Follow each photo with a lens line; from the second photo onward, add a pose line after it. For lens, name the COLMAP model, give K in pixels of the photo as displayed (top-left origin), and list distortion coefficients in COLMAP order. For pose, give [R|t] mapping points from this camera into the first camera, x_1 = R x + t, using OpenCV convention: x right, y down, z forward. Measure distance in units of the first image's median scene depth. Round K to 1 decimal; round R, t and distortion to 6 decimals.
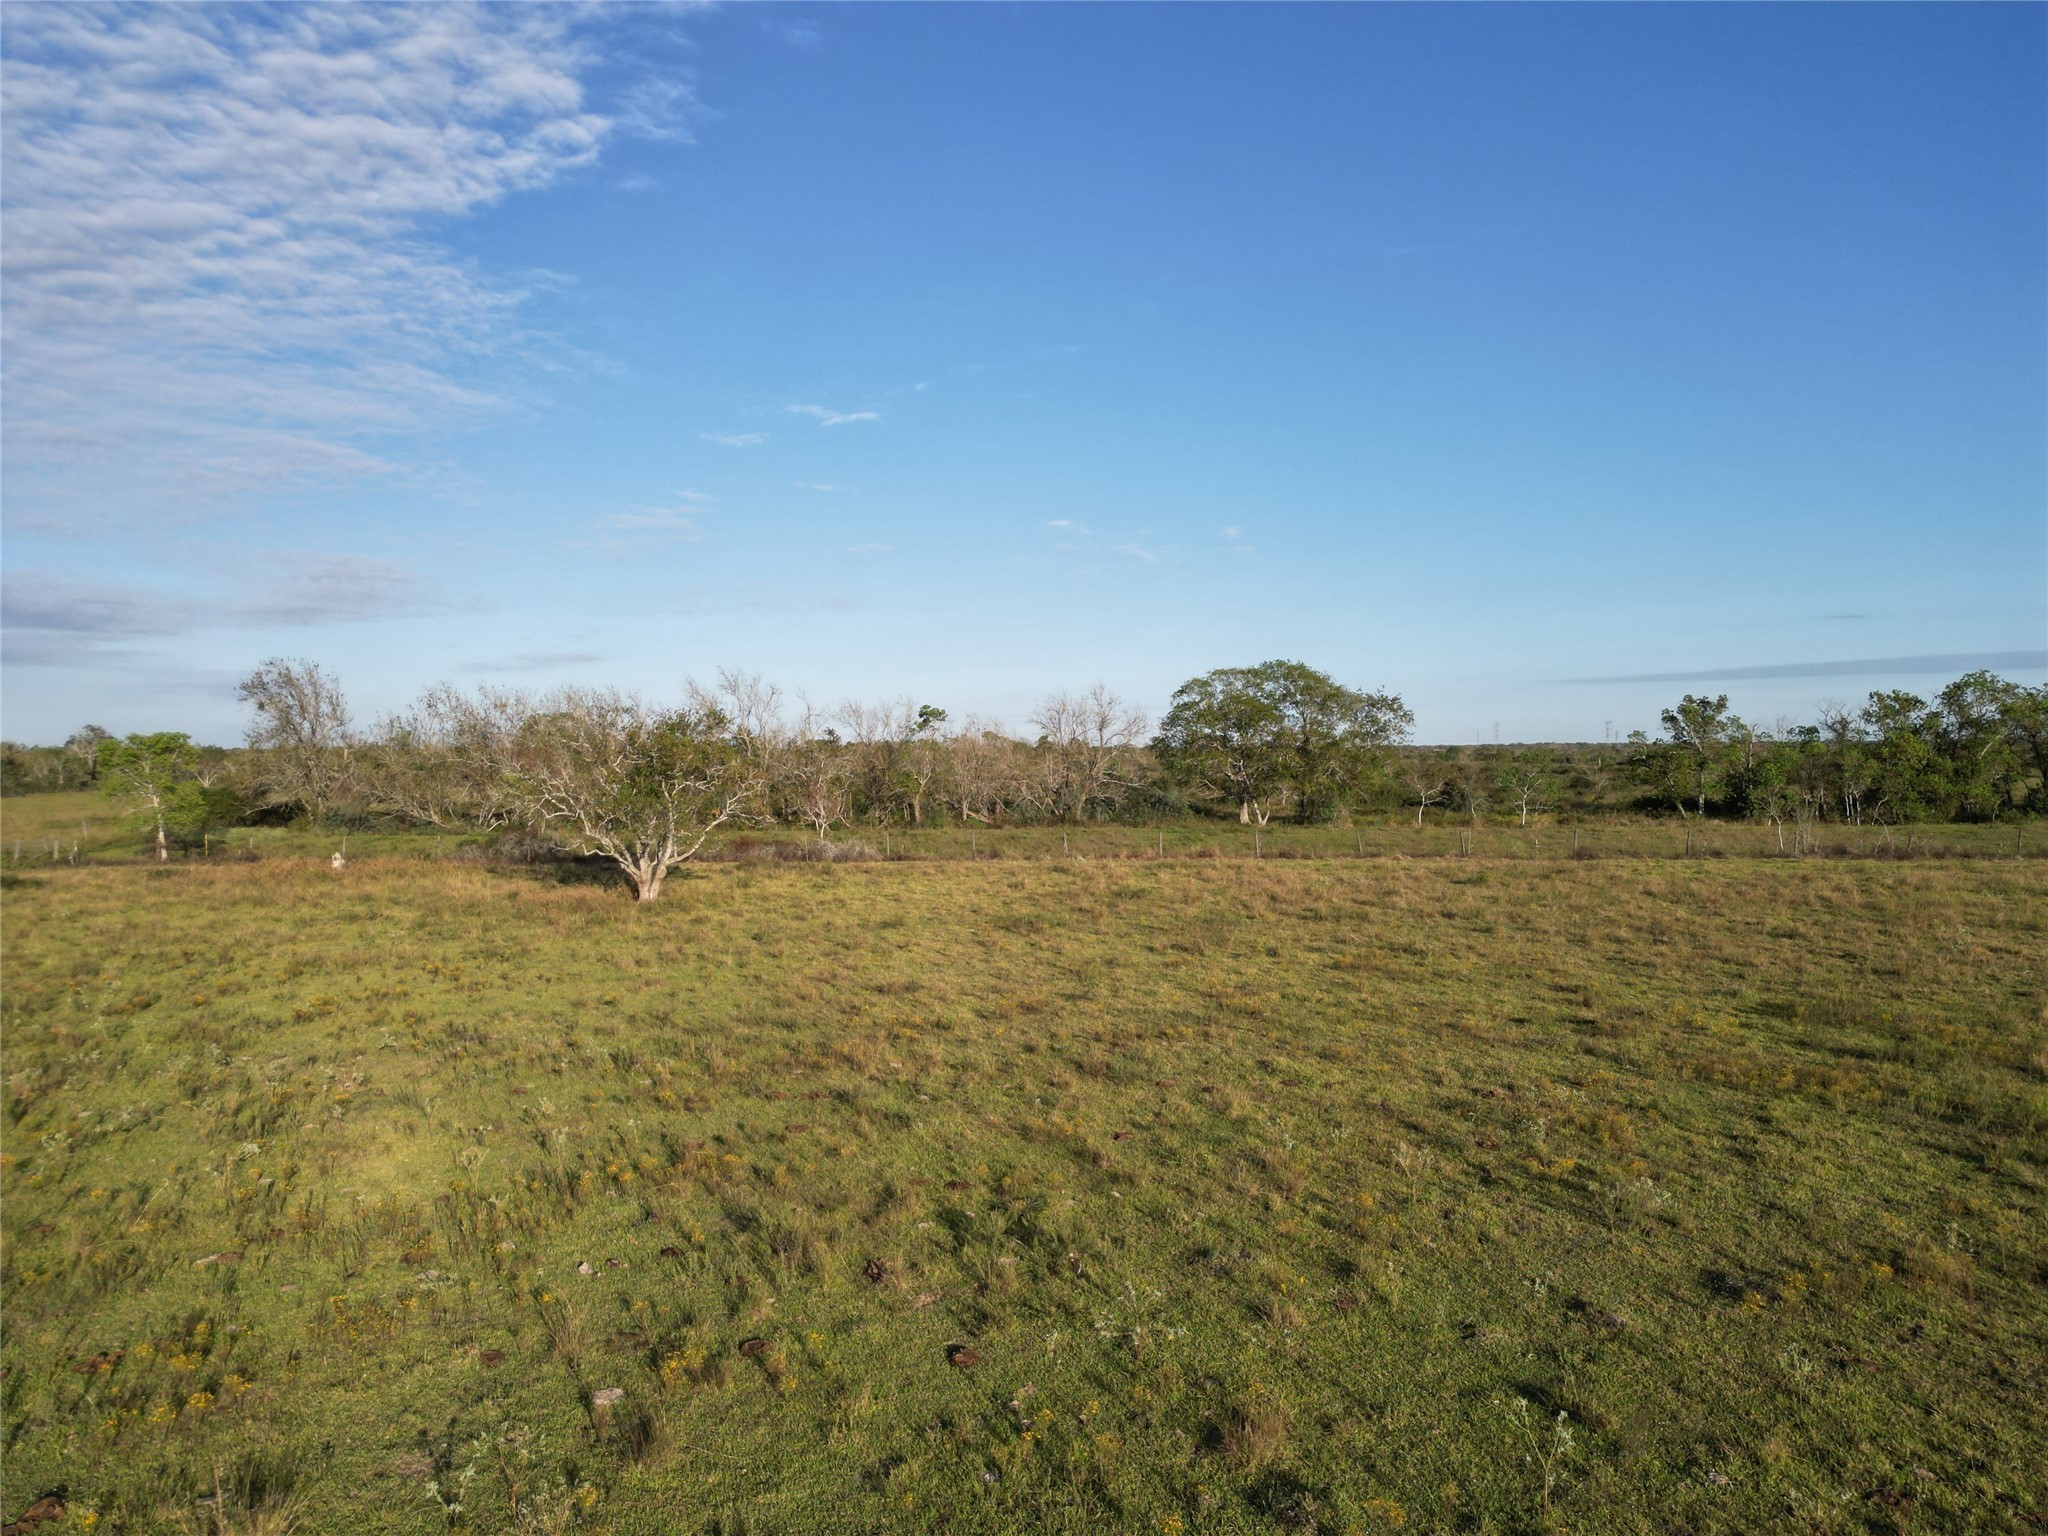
lens RADIAL K [[1412.6, 0, 980.4], [0, 1412.6, 773.7], [0, 0, 1]] dist [0.013352, -0.021545]
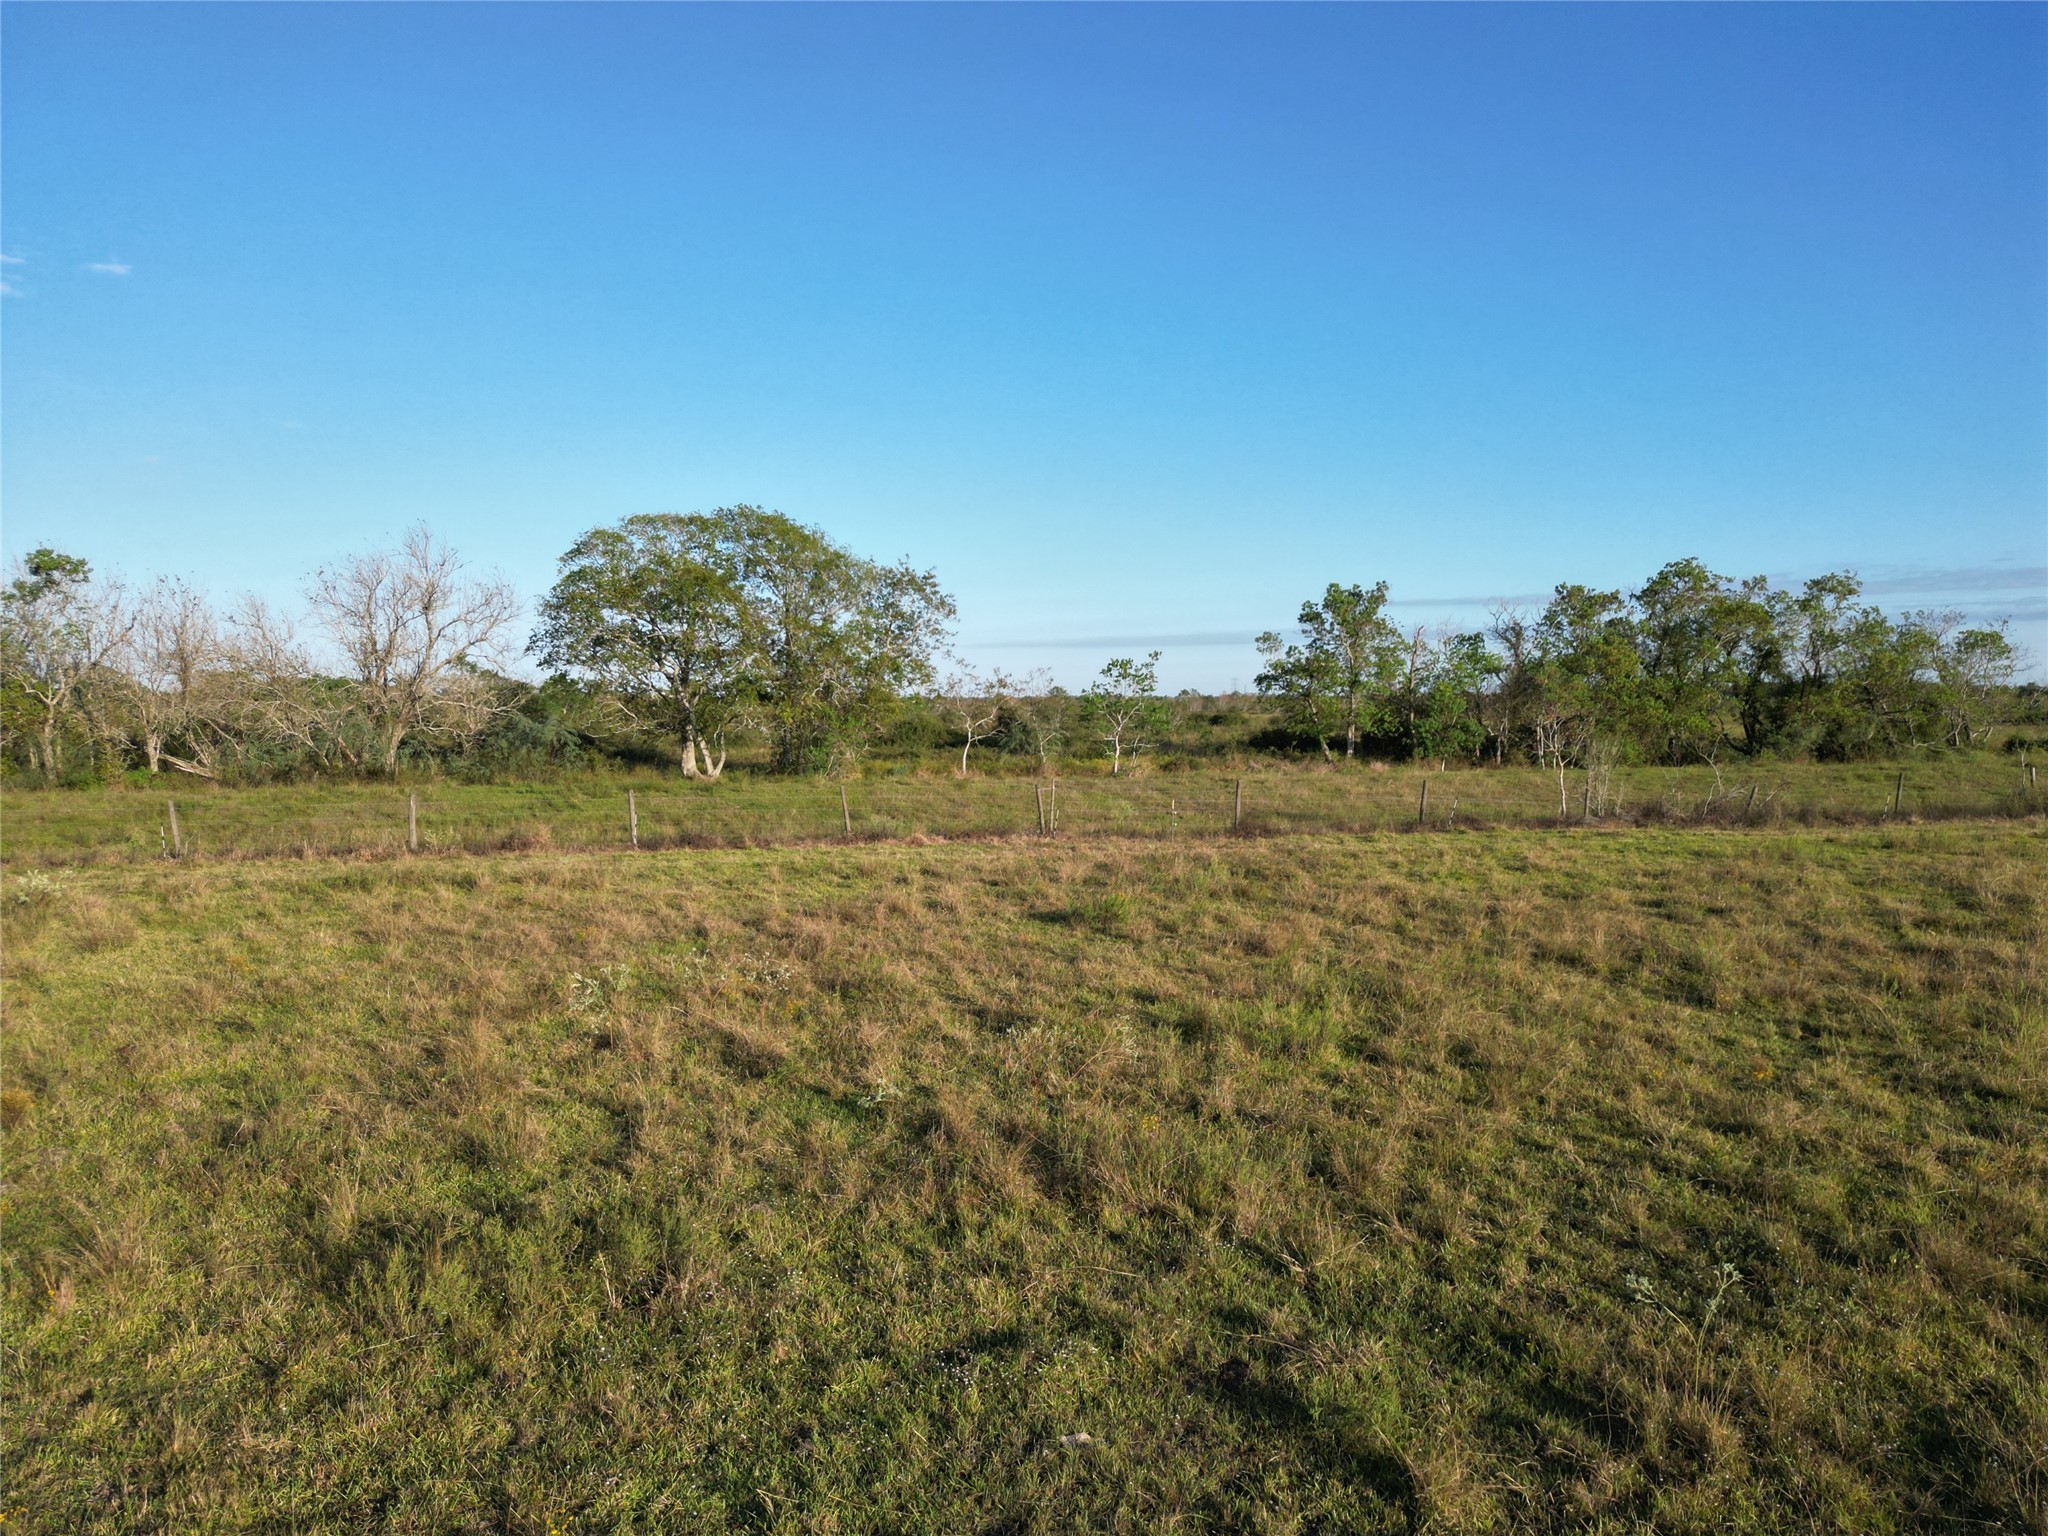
lens RADIAL K [[1412.6, 0, 1022.9], [0, 1412.6, 760.1], [0, 0, 1]] dist [0.013352, -0.021545]
pose [[0.942712, -0.005898, 0.333557, 0.122210], [-0.002469, 0.999693, 0.024654, 0.014038], [-0.333600, -0.024065, 0.942408, 0.387162]]
